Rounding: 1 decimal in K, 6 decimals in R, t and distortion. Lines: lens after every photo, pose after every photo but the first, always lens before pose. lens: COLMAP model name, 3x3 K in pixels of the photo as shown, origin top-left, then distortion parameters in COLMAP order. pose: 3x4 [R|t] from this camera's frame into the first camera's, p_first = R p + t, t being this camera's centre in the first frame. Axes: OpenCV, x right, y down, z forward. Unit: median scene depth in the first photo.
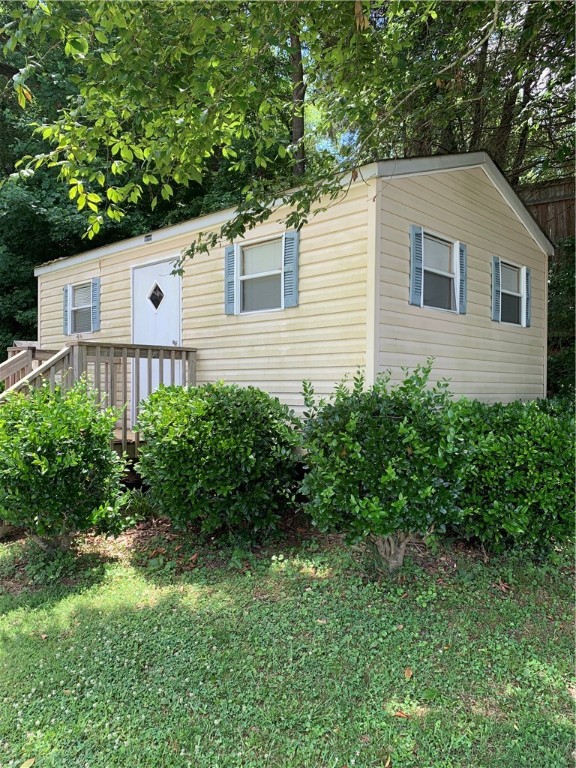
lens RADIAL K [[581.5, 0, 288.0], [0, 581.5, 384.0], [0, 0, 1]] dist [0.077071, -0.126807]
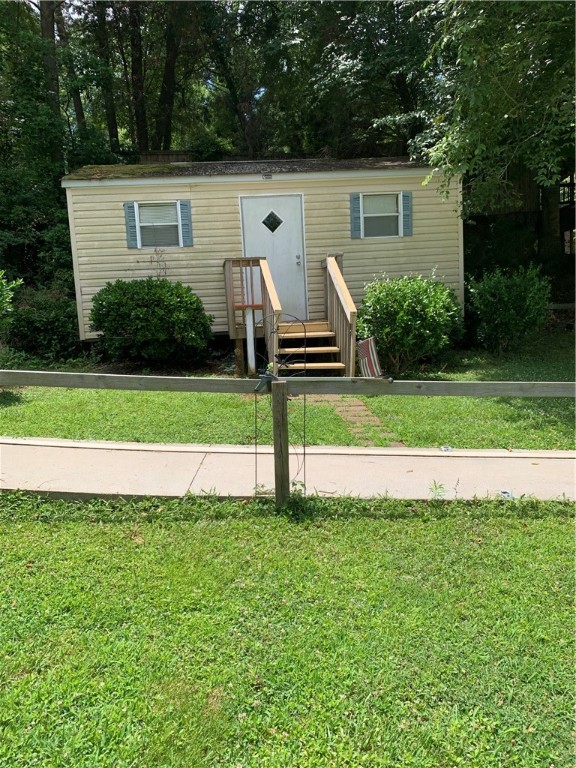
lens RADIAL K [[581.5, 0, 288.0], [0, 581.5, 384.0], [0, 0, 1]] dist [0.077071, -0.126807]
pose [[0.658647, -0.146915, 0.737971, -1.241612], [0.054752, 0.987512, 0.147726, 0.024283], [-0.750458, -0.056894, 0.658465, 0.051708]]
